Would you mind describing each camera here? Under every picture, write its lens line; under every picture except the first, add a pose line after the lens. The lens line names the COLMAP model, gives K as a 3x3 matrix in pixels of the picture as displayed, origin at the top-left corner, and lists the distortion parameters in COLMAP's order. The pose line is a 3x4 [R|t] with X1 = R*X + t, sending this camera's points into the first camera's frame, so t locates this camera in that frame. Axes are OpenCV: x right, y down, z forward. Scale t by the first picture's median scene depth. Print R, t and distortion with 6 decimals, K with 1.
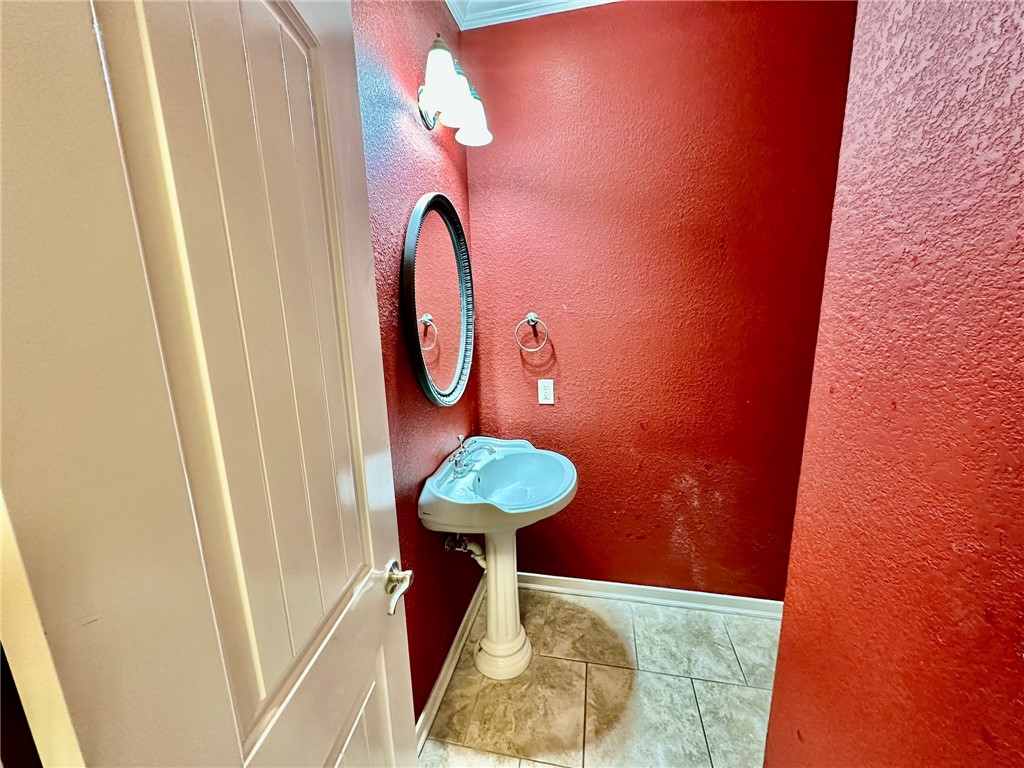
lens RADIAL K [[407.4, 0, 512.2], [0, 407.4, 384.0], [0, 0, 1]] dist [-0.004455, 0.000545]
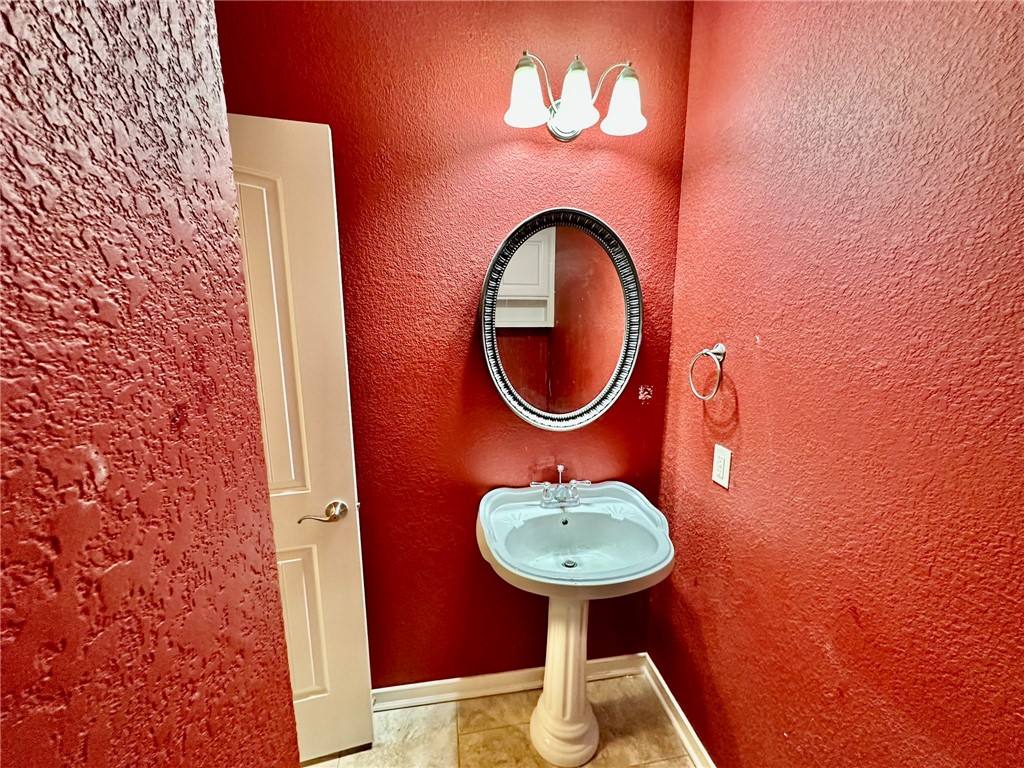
lens RADIAL K [[407.4, 0, 512.7], [0, 407.4, 384.0], [0, 0, 1]] dist [-0.004455, 0.000545]
pose [[0.367461, 0.195327, -0.909296, 0.537252], [-0.201011, 0.971268, 0.127408, -0.126398], [0.908057, 0.135961, 0.396166, 0.435094]]
